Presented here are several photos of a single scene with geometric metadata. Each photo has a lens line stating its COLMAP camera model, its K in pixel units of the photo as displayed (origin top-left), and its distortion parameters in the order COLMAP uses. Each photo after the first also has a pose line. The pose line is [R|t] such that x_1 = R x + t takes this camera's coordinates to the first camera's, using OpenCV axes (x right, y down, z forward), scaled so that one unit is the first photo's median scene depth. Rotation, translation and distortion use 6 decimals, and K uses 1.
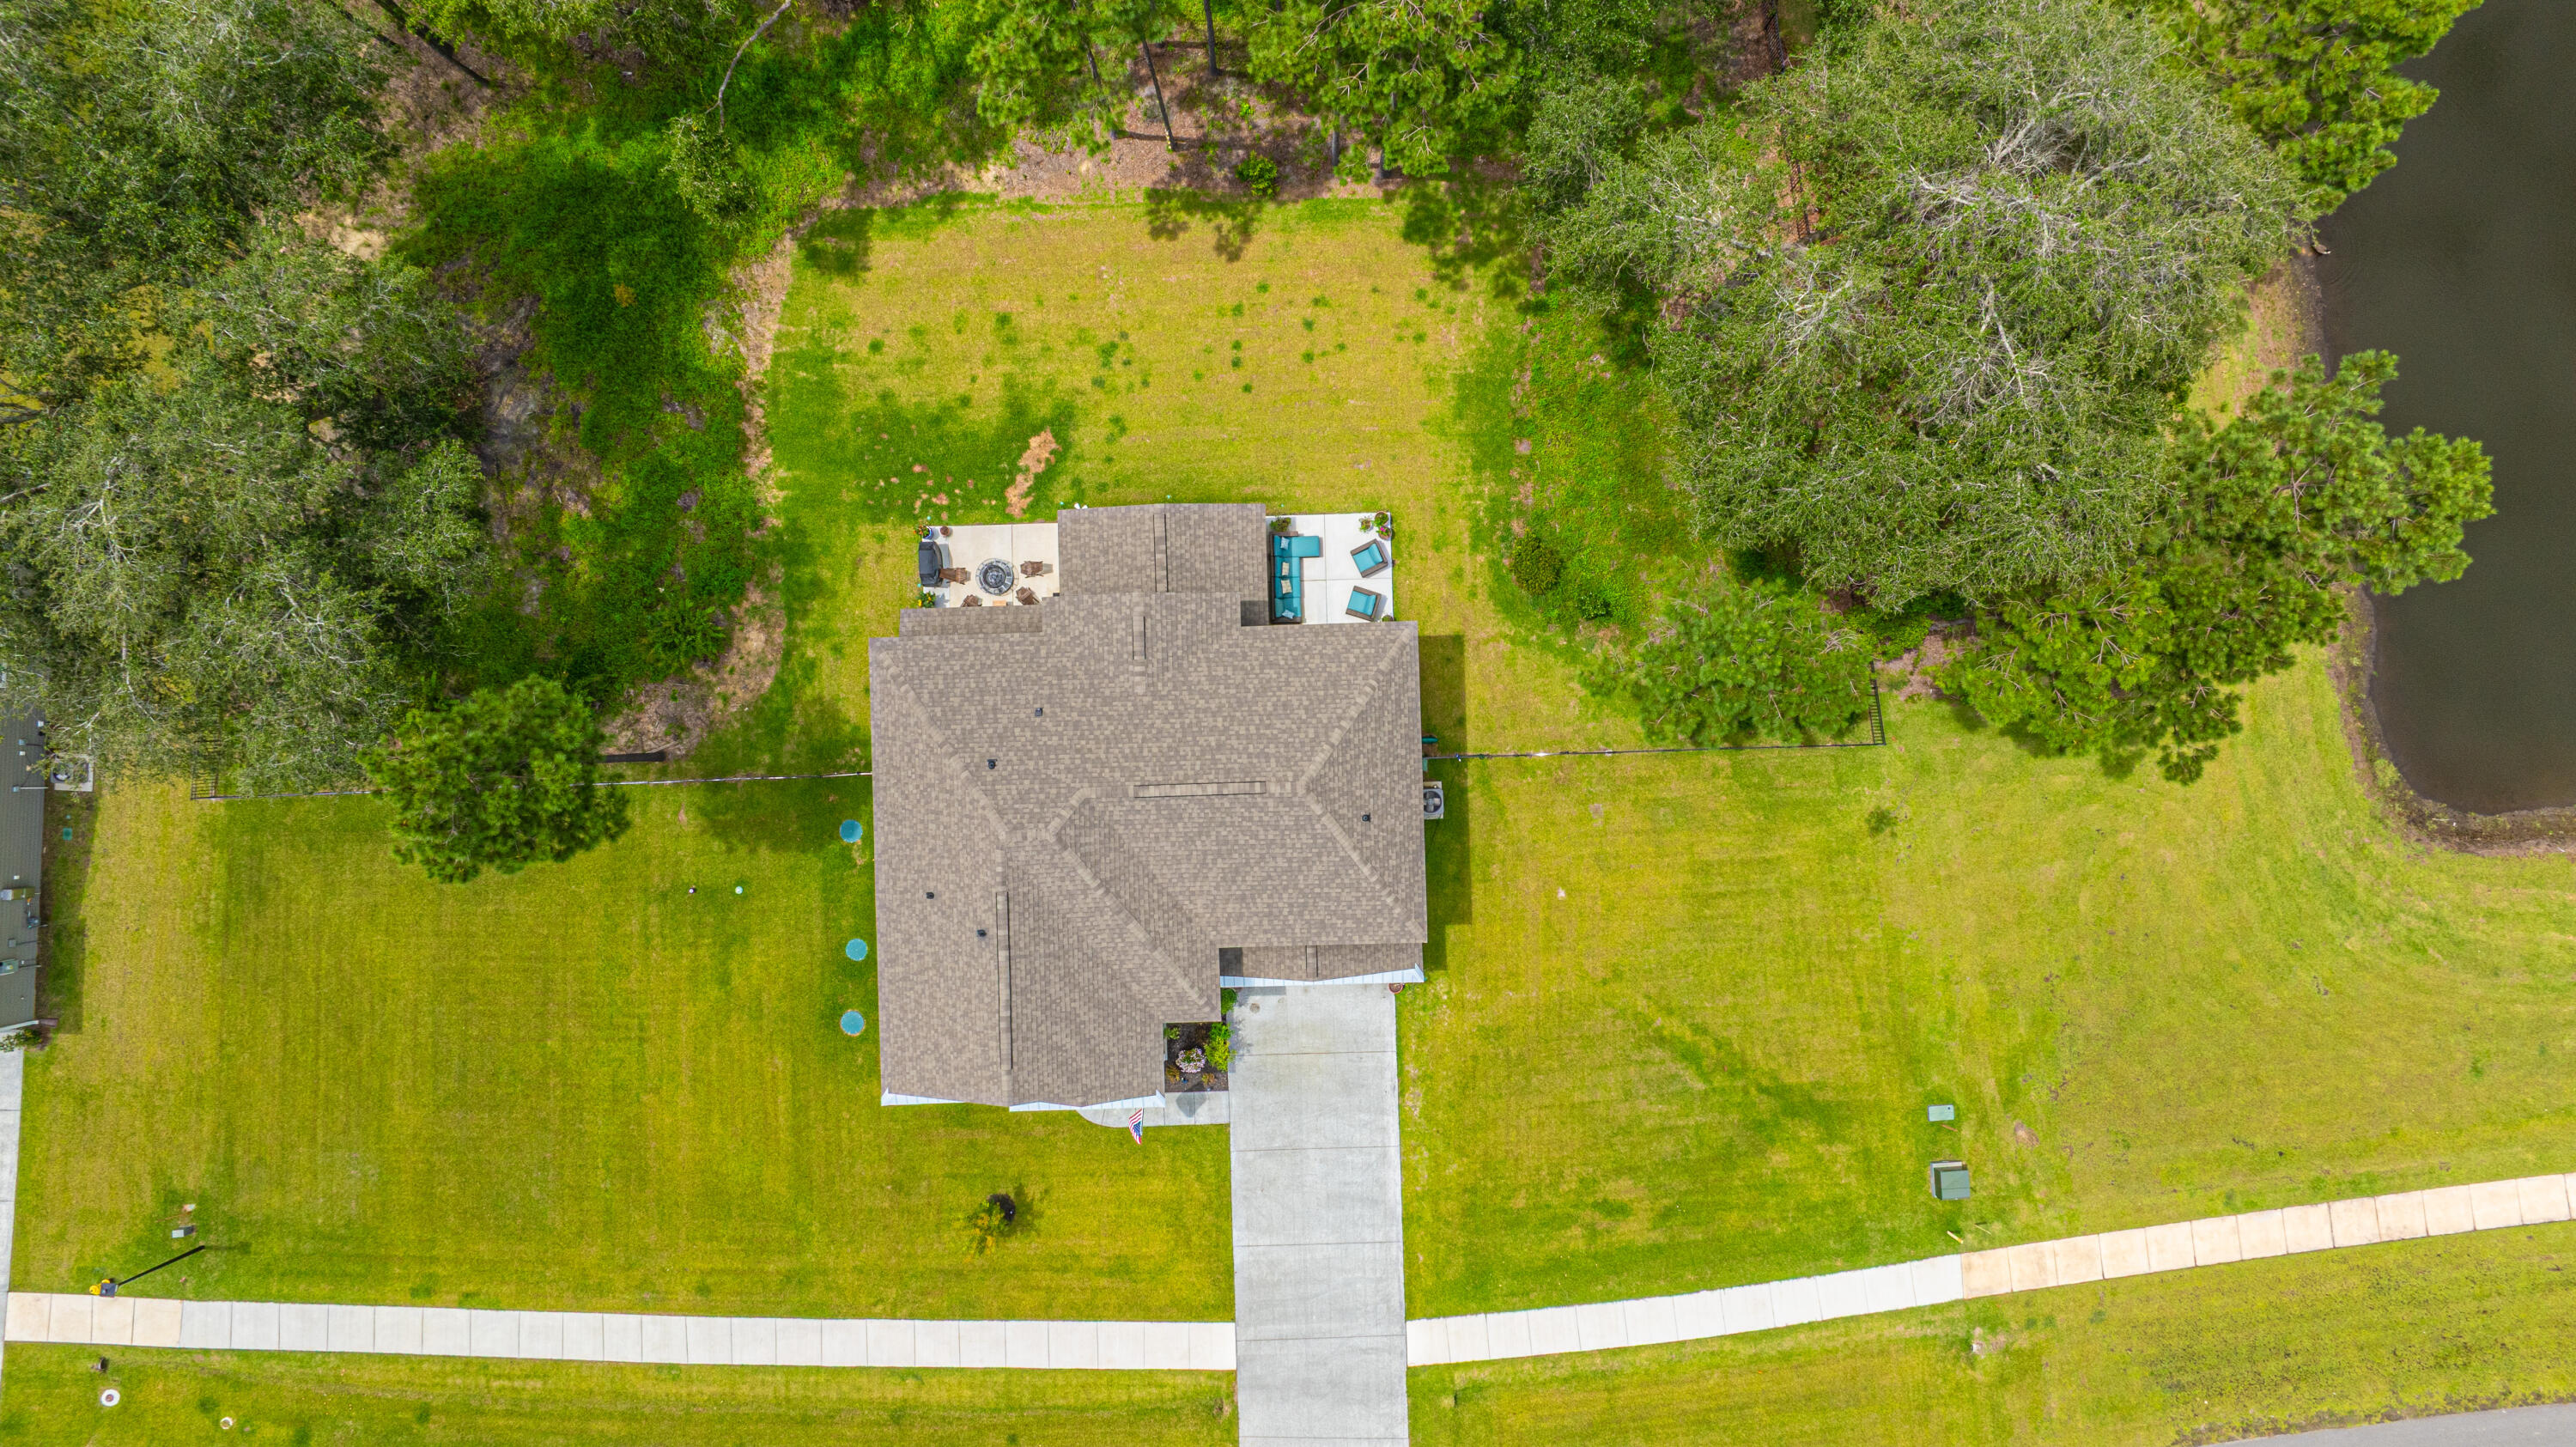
lens RADIAL K [[1818.3, 0, 1307.0], [0, 1818.3, 710.1], [0, 0, 1]] dist [-0.031086, 0.024896]
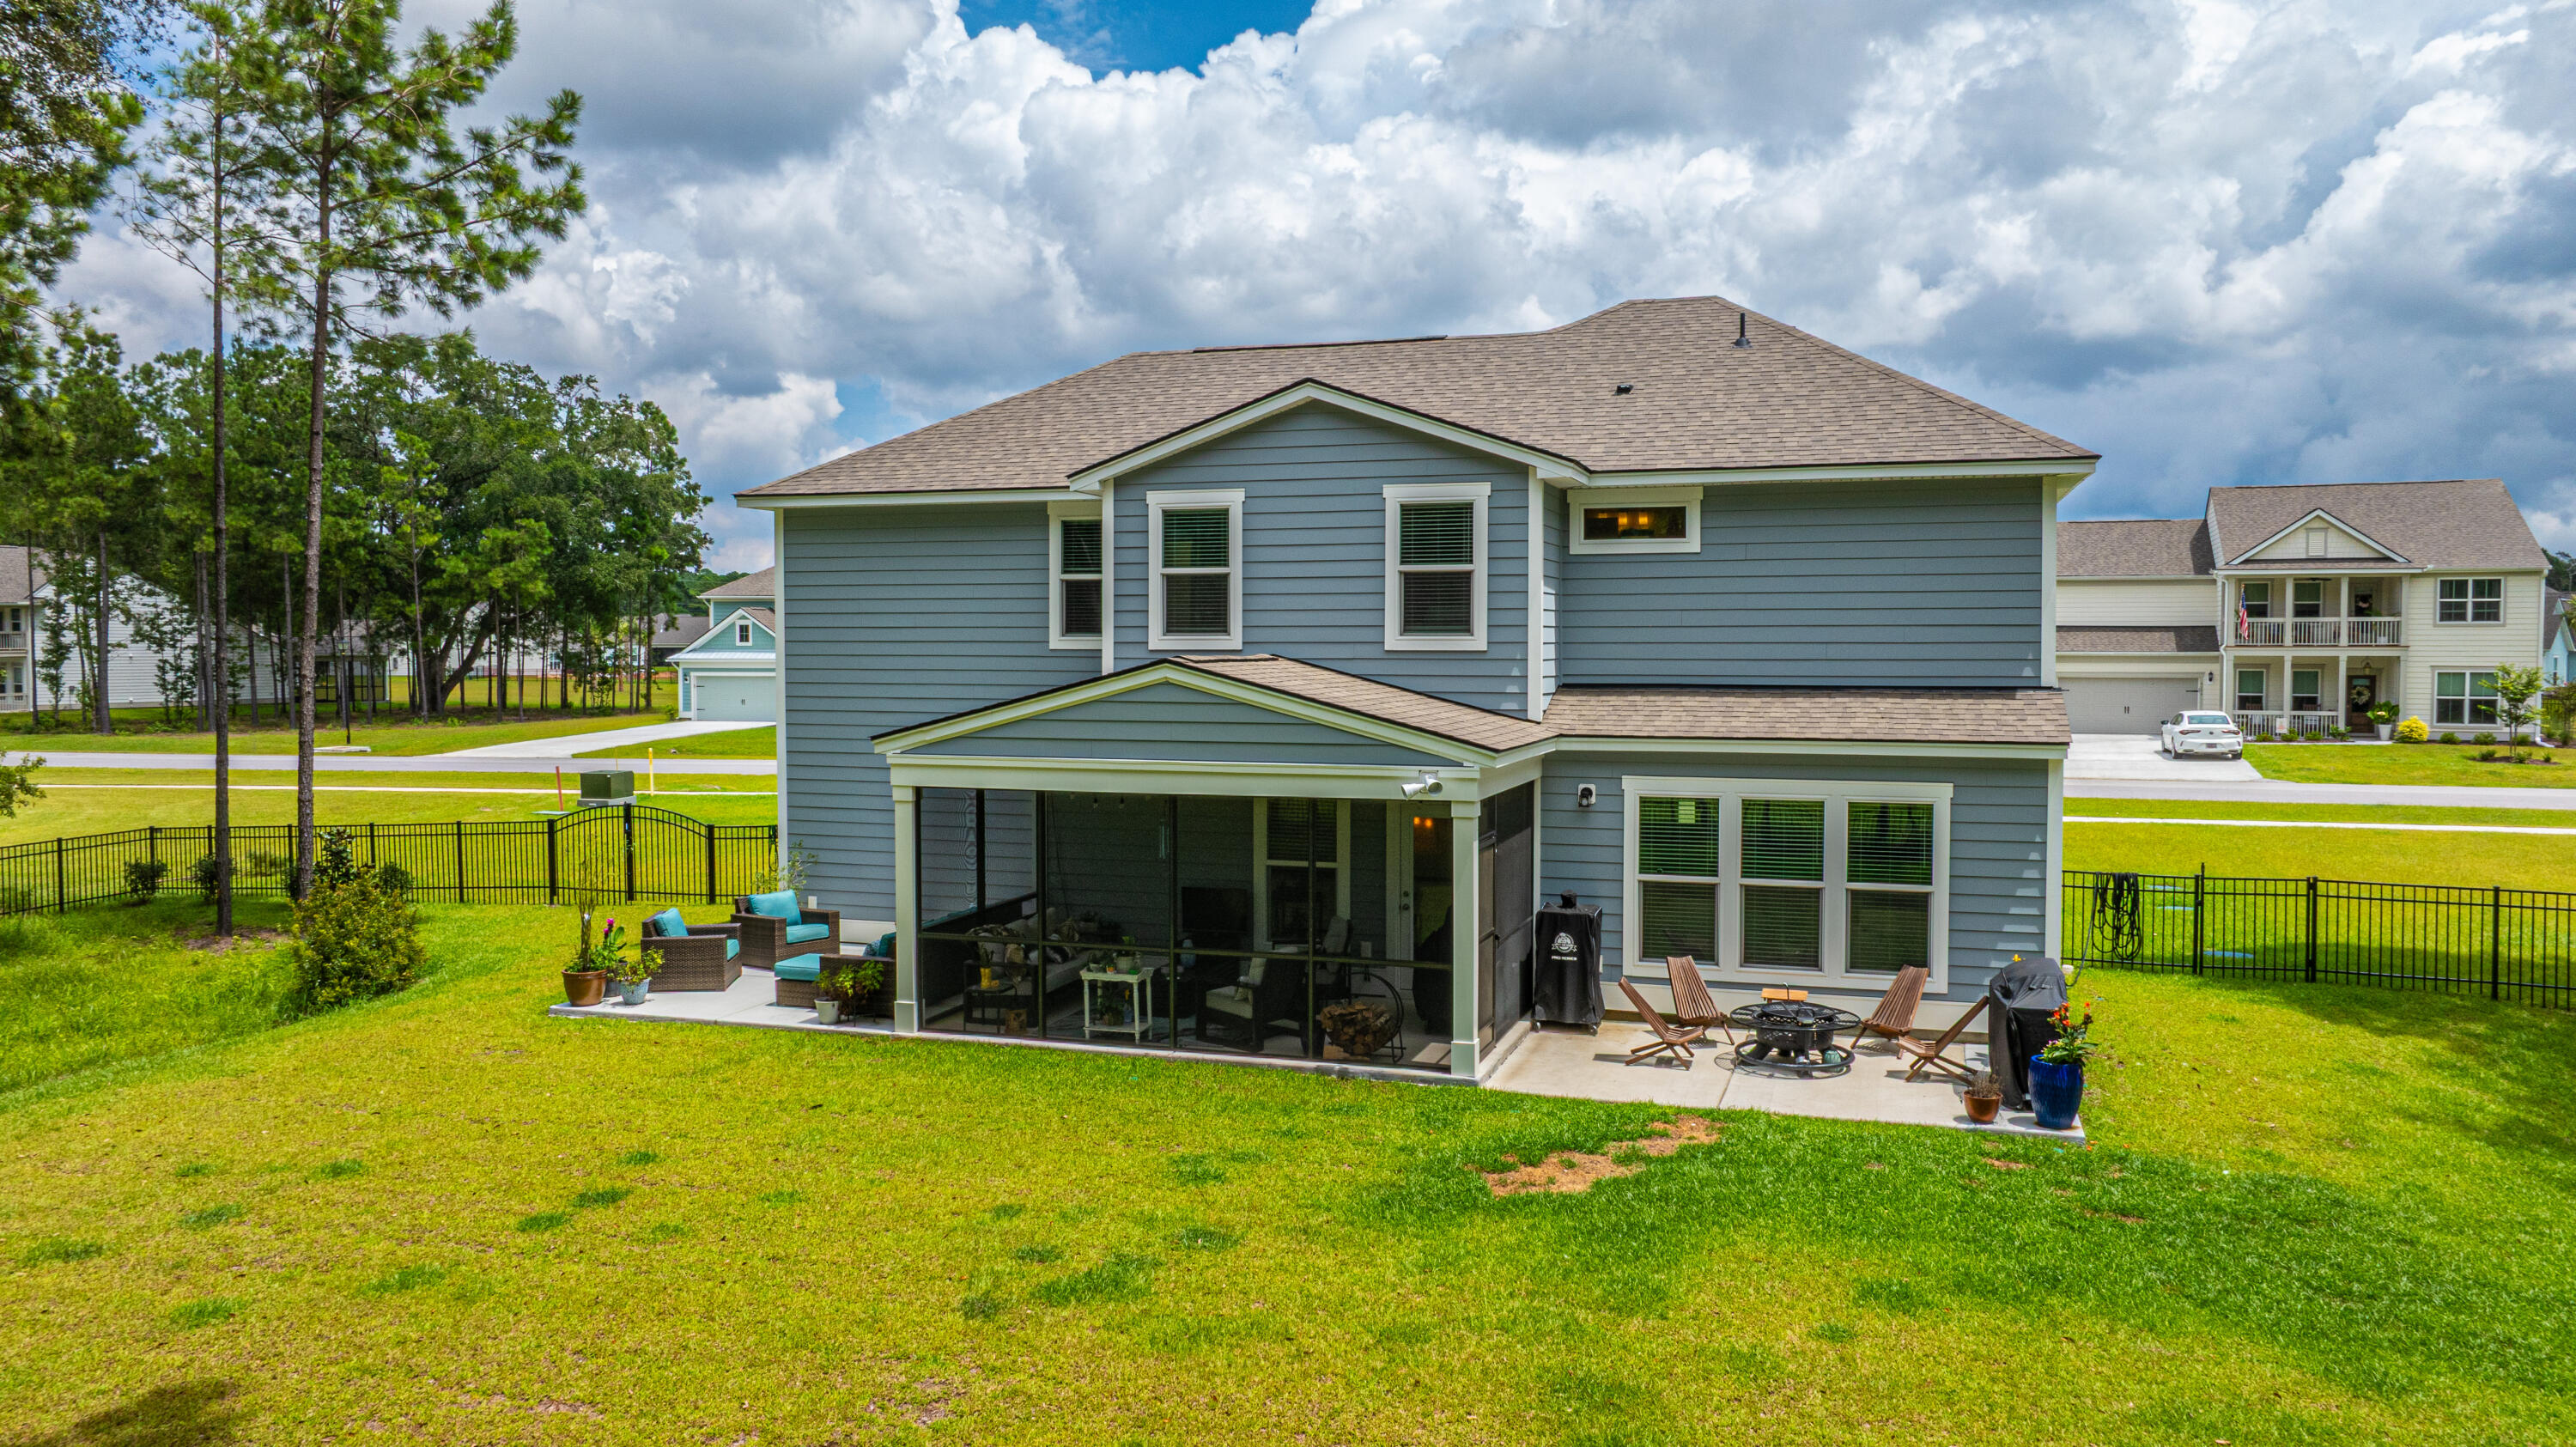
lens RADIAL K [[1811.4, 0, 1311.1], [0, 1811.4, 722.2], [0, 0, 1]] dist [-0.035160, 0.032315]
pose [[-0.941485, -0.010616, 0.336889, -0.195791], [0.337054, -0.026001, 0.941126, -0.370500], [-0.001232, 0.999606, 0.028058, 0.942284]]
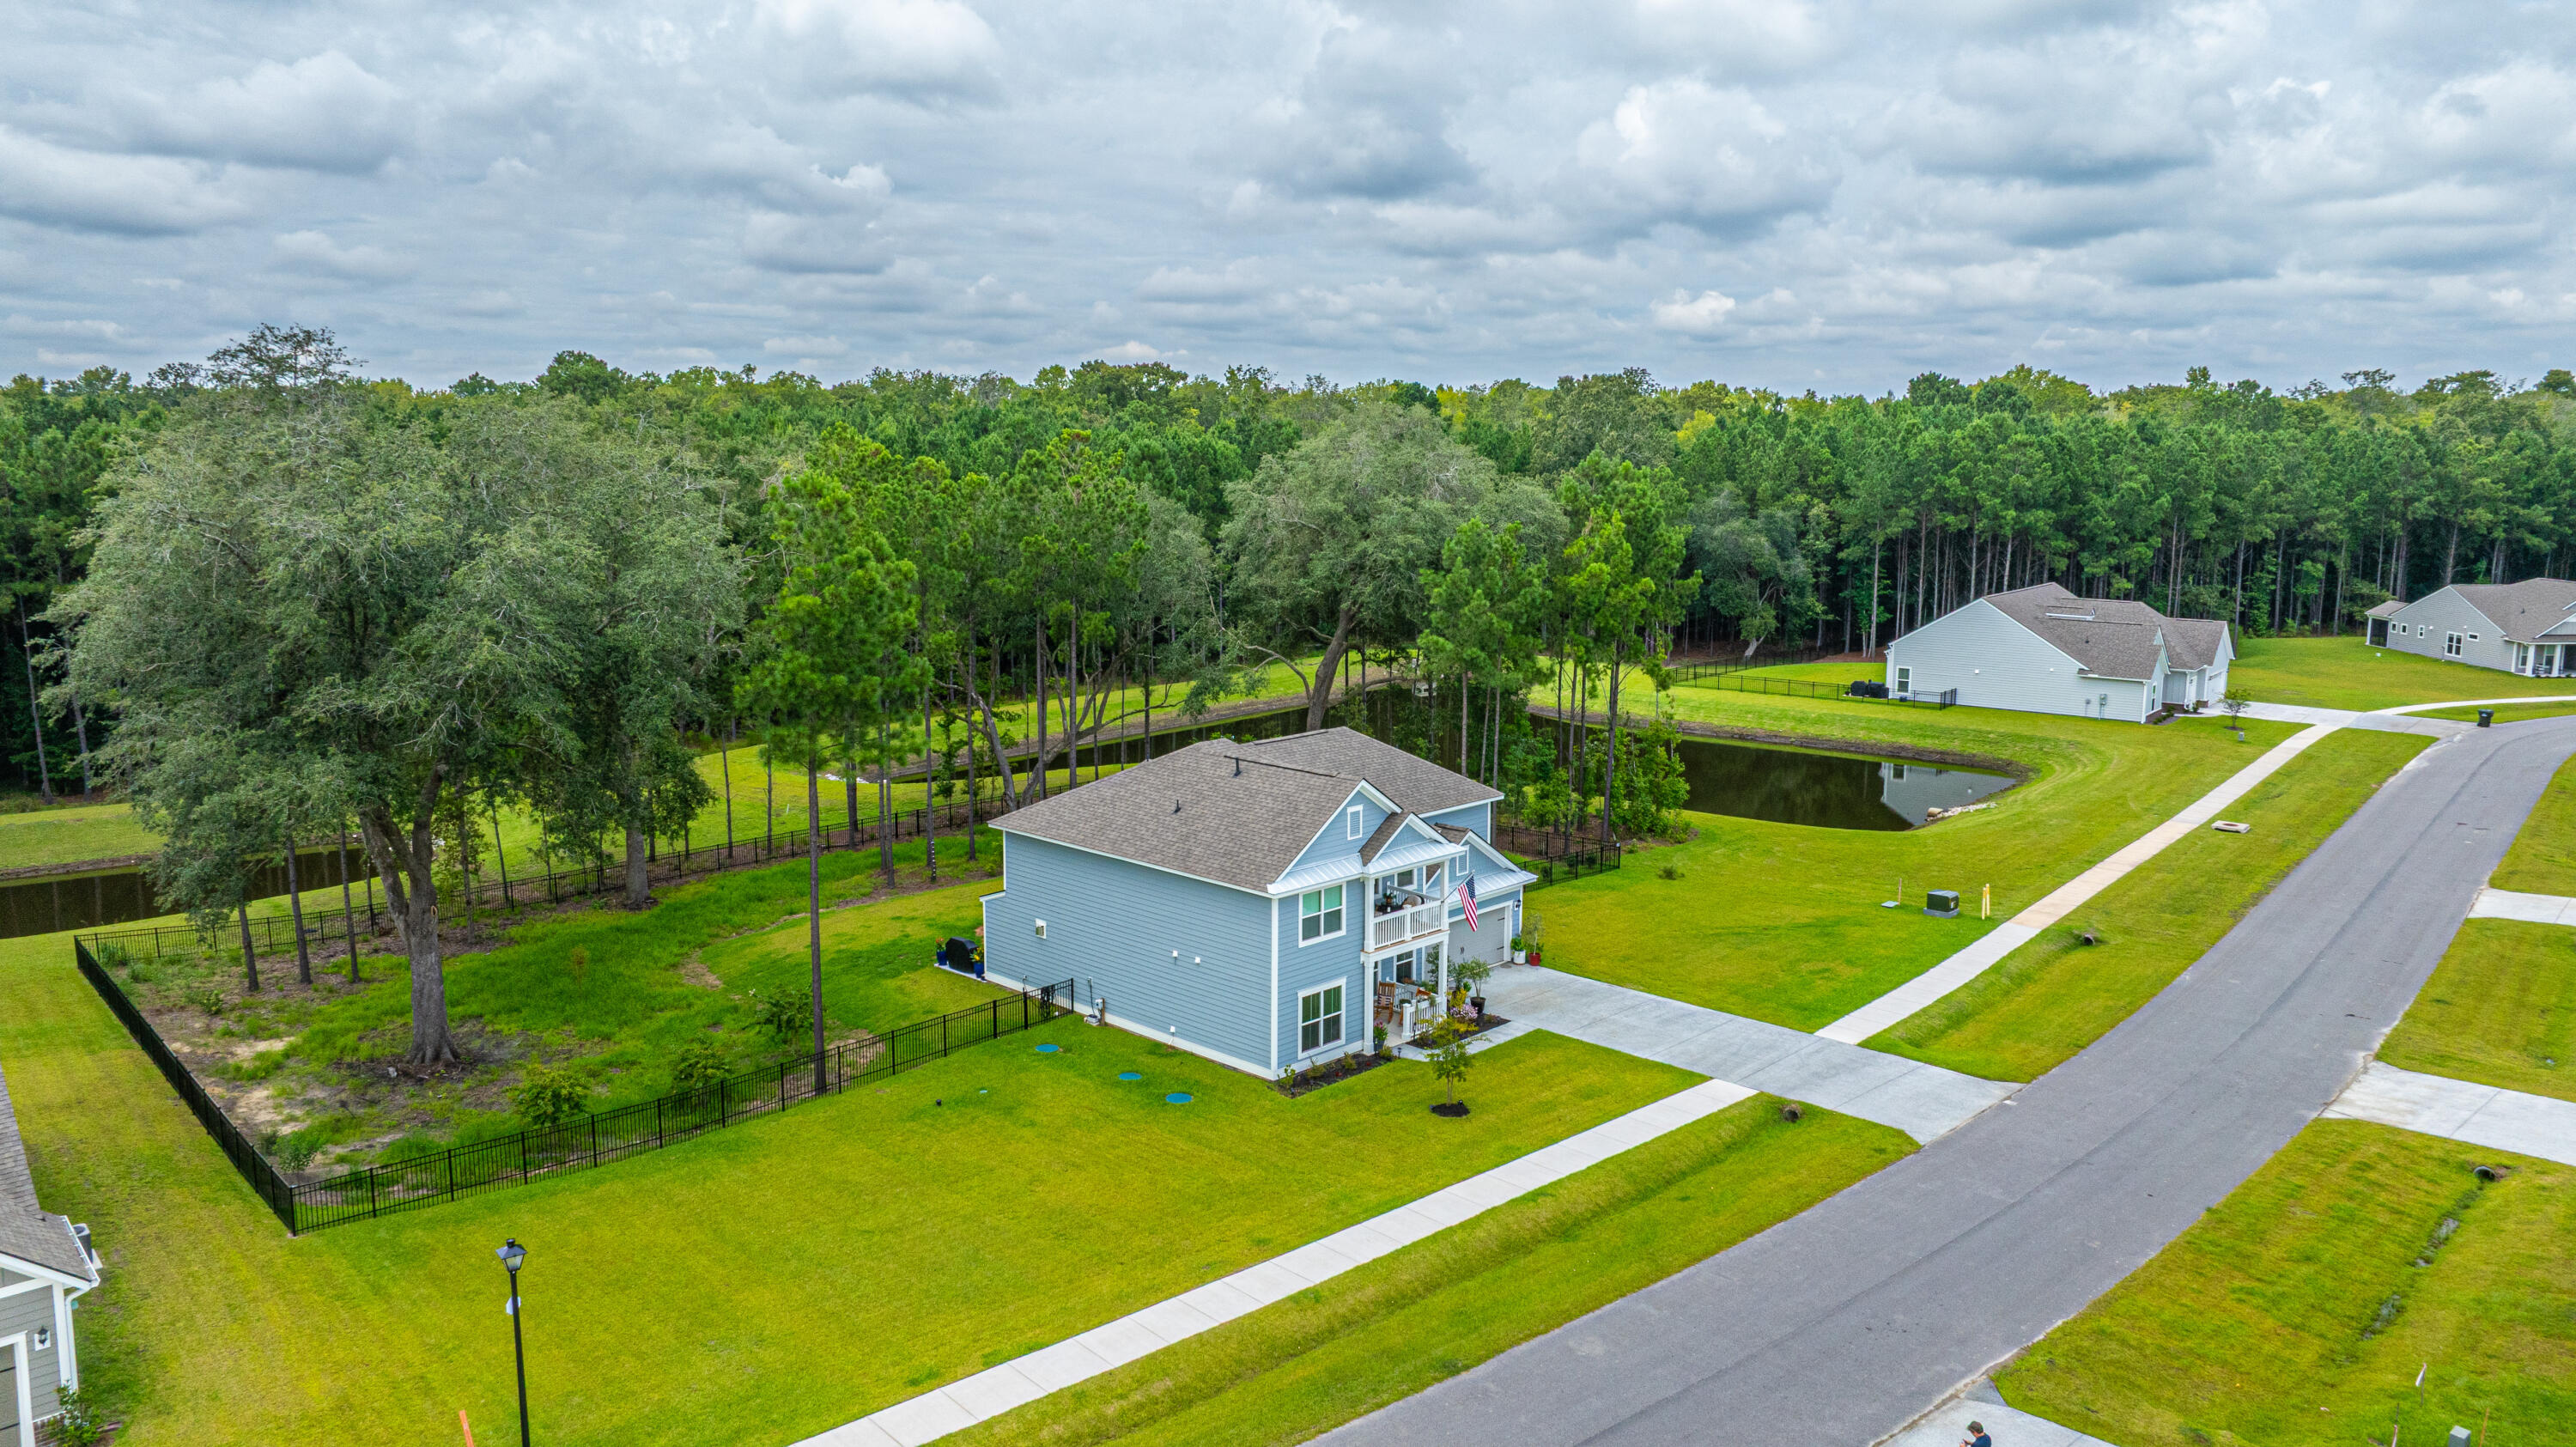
lens RADIAL K [[1811.4, 0, 1301.5], [0, 1811.4, 711.1], [0, 0, 1]] dist [-0.035160, 0.032315]
pose [[0.720528, -0.098553, 0.686386, -0.790435], [0.693188, 0.128263, -0.709252, 0.810580], [-0.018139, 0.986831, 0.160733, 0.674640]]
